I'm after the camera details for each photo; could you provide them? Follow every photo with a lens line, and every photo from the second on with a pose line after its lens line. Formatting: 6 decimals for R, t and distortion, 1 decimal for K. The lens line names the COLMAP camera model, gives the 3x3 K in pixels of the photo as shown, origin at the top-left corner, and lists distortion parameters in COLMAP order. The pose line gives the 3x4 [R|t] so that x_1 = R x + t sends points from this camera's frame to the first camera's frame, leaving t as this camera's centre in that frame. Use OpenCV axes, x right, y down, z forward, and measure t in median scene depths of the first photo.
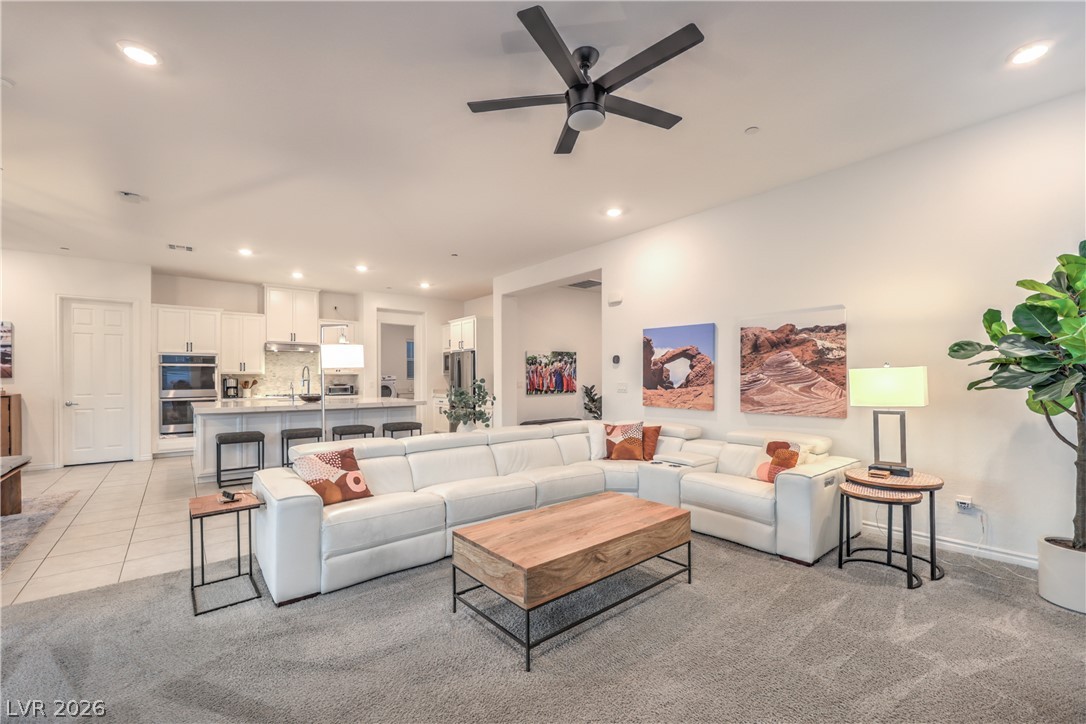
lens RADIAL K [[445.4, 0, 543.0], [0, 445.4, 362.0], [0, 0, 1]] dist [-0.000130, -0.000112]
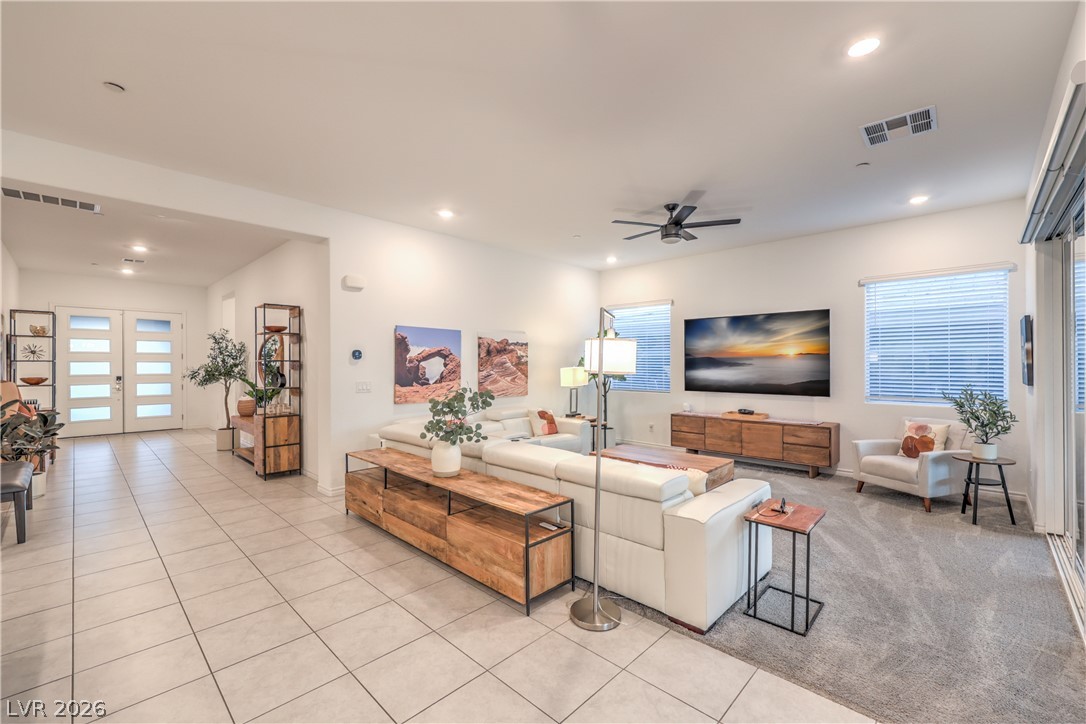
lens RADIAL K [[445.4, 0, 543.0], [0, 445.4, 362.0], [0, 0, 1]] dist [-0.000130, -0.000112]
pose [[-0.112378, 0.013467, 0.993574, -0.852243], [-0.025457, 0.999541, -0.016428, 0.015630], [-0.993339, -0.027140, -0.111984, 0.870325]]
